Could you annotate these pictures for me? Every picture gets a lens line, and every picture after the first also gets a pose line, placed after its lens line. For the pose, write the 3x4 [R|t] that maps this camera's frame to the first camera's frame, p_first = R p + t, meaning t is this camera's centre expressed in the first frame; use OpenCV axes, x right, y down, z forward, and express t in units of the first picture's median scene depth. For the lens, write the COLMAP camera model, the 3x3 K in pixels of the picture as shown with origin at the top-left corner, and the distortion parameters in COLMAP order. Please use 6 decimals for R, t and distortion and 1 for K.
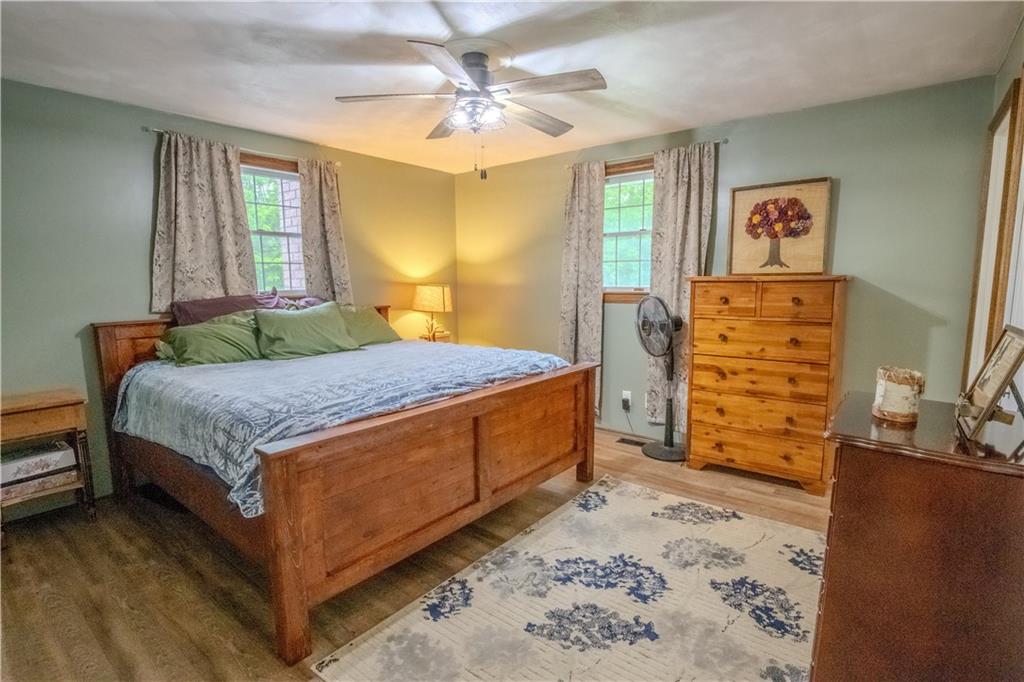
lens RADIAL K [[488.0, 0, 516.1], [0, 488.0, 341.8], [0, 0, 1]] dist [-0.029623, 0.003735]
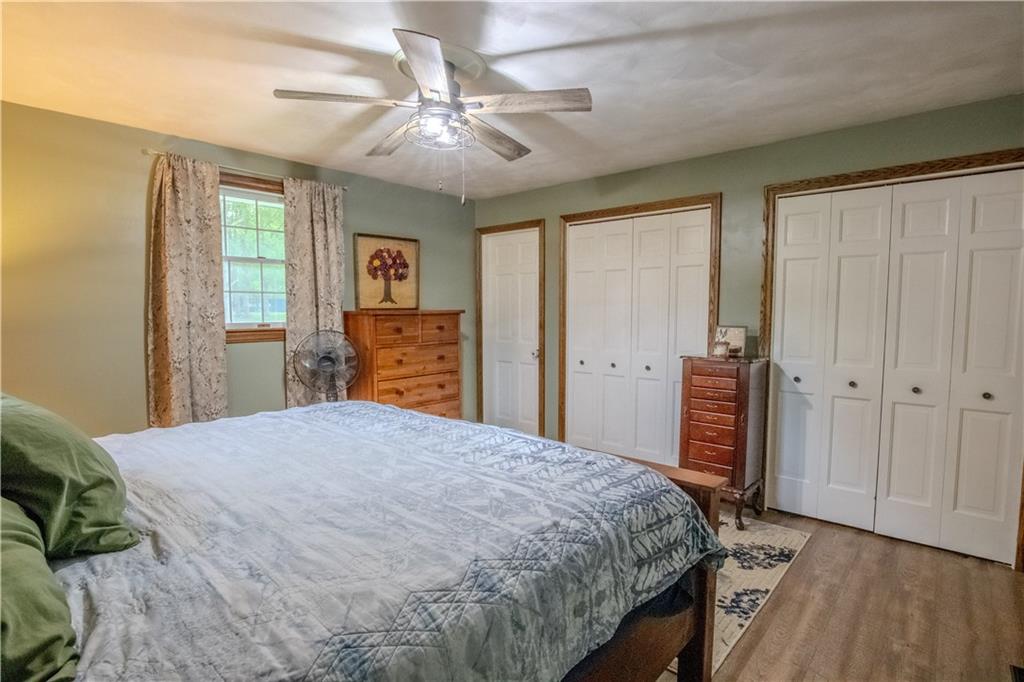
lens RADIAL K [[488.0, 0, 515.7], [0, 488.0, 343.0], [0, 0, 1]] dist [-0.029623, 0.003735]
pose [[0.077162, -0.059548, 0.995239, -0.690279], [0.129872, 0.990310, 0.049184, -0.073072], [-0.988524, 0.125459, 0.084148, 0.589705]]
